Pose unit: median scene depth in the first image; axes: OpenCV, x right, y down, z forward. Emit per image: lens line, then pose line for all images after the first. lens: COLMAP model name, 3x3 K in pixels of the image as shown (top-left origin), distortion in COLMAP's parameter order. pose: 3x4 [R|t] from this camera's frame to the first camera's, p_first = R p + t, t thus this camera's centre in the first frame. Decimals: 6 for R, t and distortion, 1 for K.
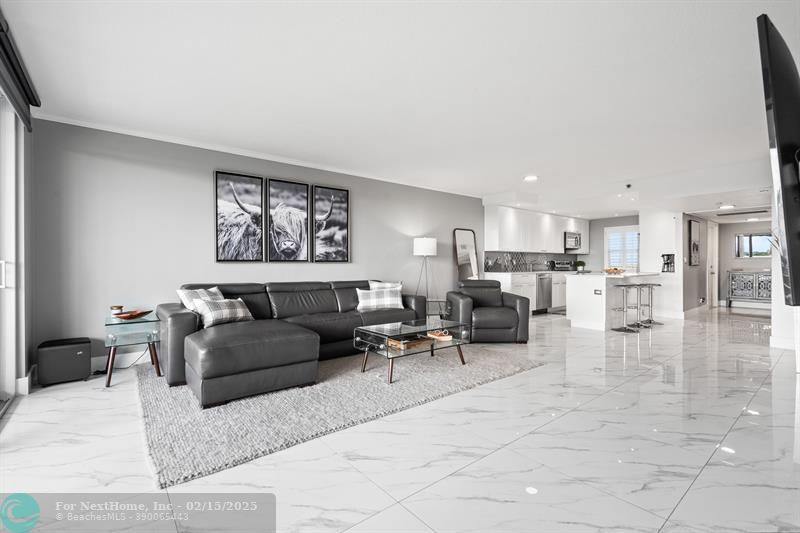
lens RADIAL K [[360.8, 0, 400.0], [0, 360.8, 266.5], [0, 0, 1]] dist [-0.017332, 0.000036]
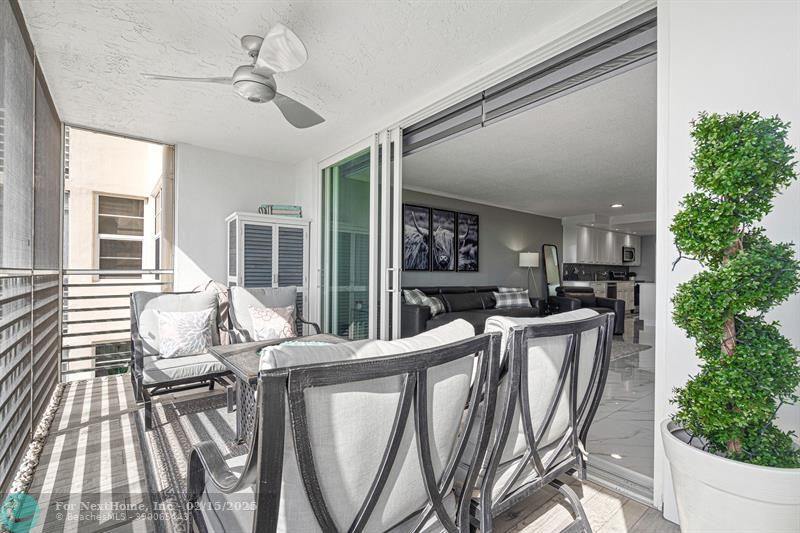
lens RADIAL K [[370.5, 0, 403.0], [0, 370.5, 273.5], [0, 0, 1]] dist [0.000505, 0.000039]
pose [[0.999959, 0.009012, -0.001025, -0.431535], [-0.009017, 0.999946, -0.005228, 0.004196], [0.000978, 0.005237, 0.999986, -0.333562]]
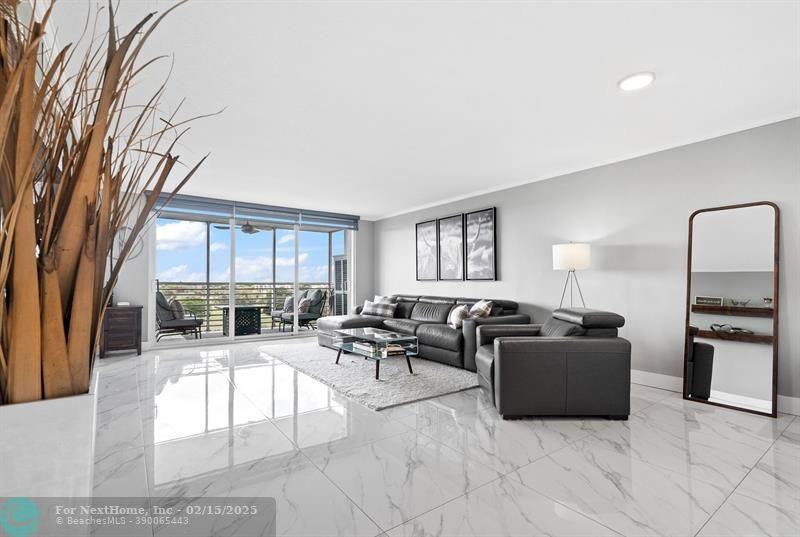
lens RADIAL K [[376.9, 0, 399.6], [0, 376.9, 275.3], [0, 0, 1]] dist [-0.000395, -0.000124]
pose [[-0.040017, -0.018508, -0.999028, 0.952815], [-0.000552, 0.999829, -0.018500, -0.006516], [0.999199, -0.000188, -0.040020, 0.830254]]
